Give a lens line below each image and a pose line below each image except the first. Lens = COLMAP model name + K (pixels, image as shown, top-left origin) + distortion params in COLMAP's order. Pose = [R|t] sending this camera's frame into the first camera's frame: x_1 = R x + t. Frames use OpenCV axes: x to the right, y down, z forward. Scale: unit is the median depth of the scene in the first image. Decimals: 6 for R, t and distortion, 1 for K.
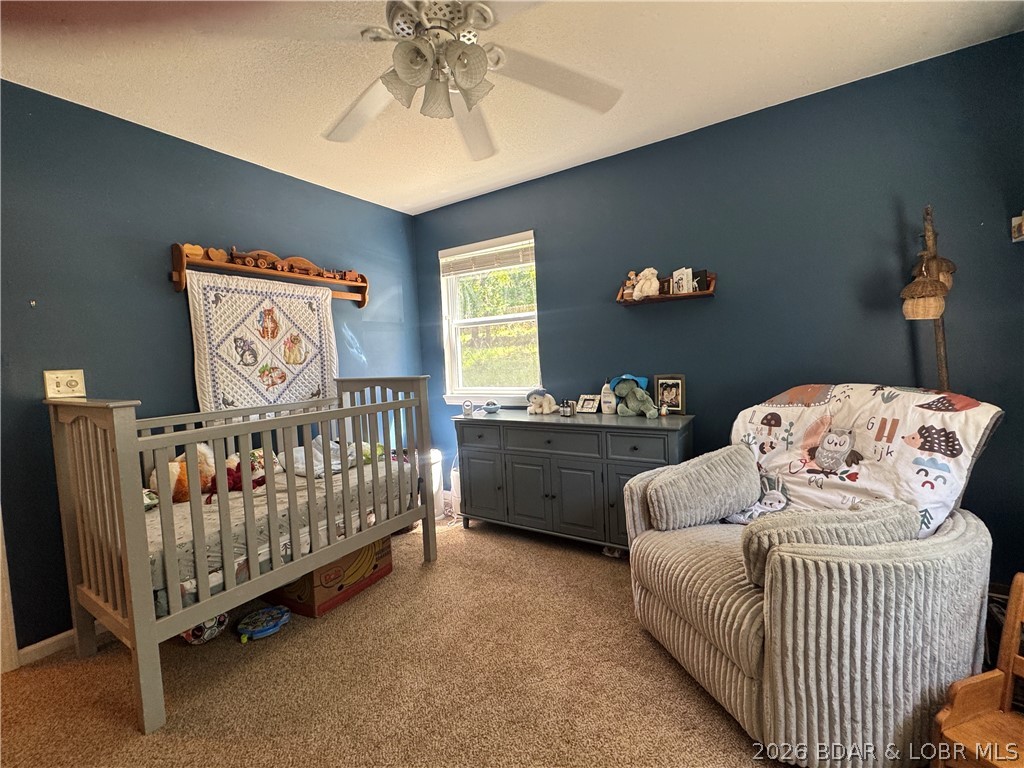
lens RADIAL K [[407.1, 0, 513.4], [0, 407.1, 380.6], [0, 0, 1]] dist [-0.003696, 0.000283]
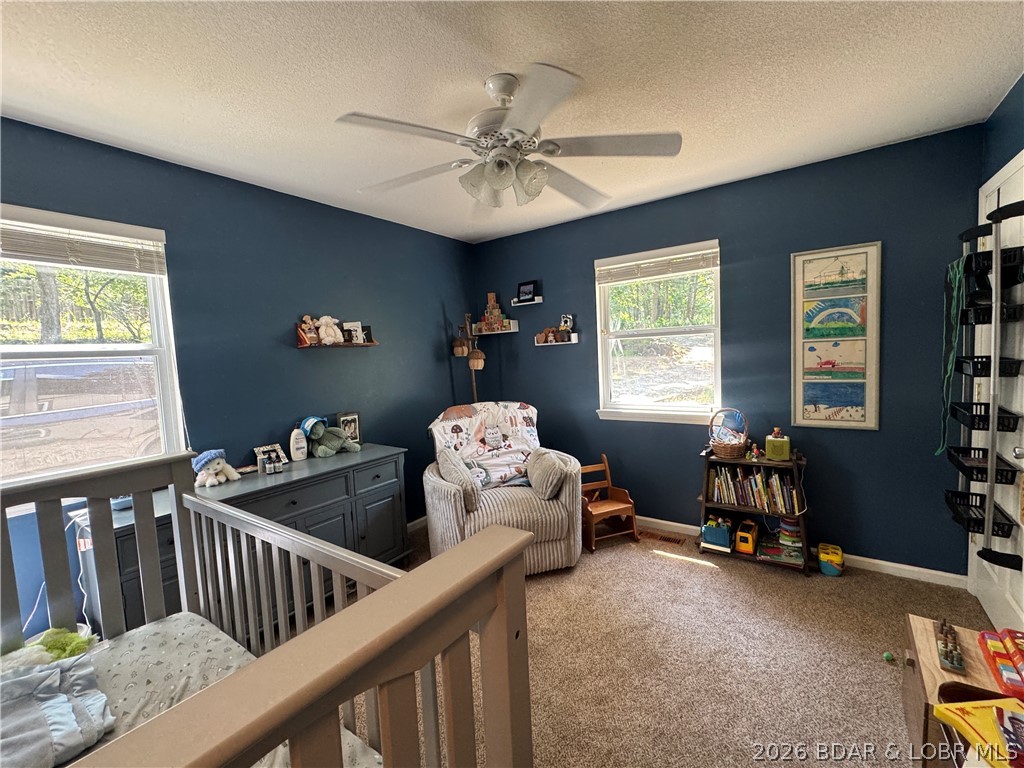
lens RADIAL K [[407.1, 0, 510.6], [0, 407.1, 383.9], [0, 0, 1]] dist [-0.003696, 0.000283]
pose [[0.111387, -0.031320, 0.993283, -0.957434], [0.102232, 0.994562, 0.019896, -0.094543], [-0.988505, 0.099329, 0.113983, 0.570541]]
